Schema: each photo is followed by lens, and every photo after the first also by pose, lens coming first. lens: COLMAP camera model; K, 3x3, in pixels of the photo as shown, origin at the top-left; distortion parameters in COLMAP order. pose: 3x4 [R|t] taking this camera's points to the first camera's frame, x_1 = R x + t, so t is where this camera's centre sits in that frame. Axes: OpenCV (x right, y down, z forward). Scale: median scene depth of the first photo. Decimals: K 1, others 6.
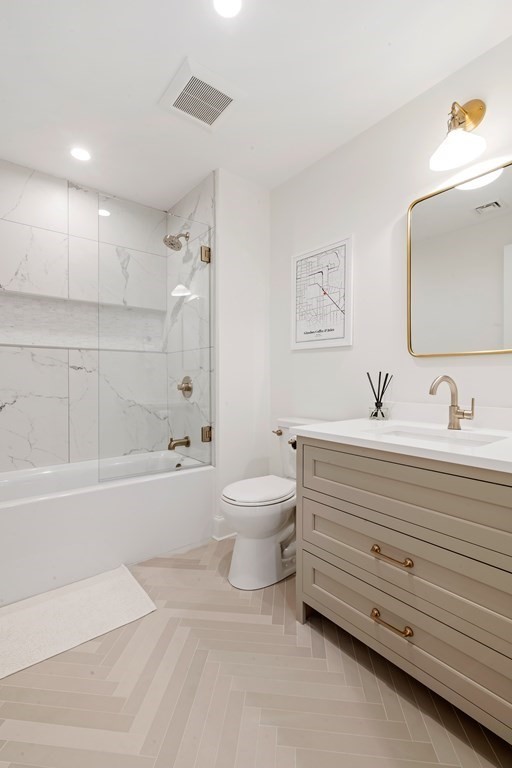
lens RADIAL K [[359.3, 0, 256.0], [0, 359.3, 384.0], [0, 0, 1]] dist [-0.003279, 0.000019]
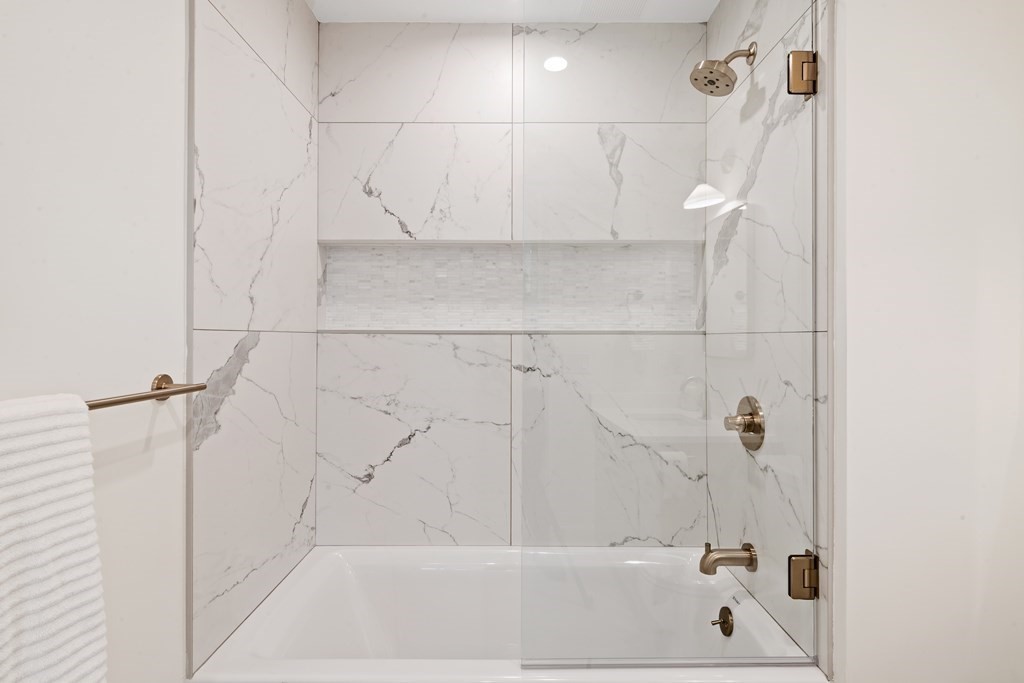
lens RADIAL K [[501.8, 0, 512.0], [0, 501.8, 341.5], [0, 0, 1]] dist [0.000335, 0.000166]
pose [[0.781702, 0.001118, -0.623651, -0.049973], [-0.007198, 0.999948, -0.007229, -0.079442], [0.623611, 0.010140, 0.781669, 0.402492]]
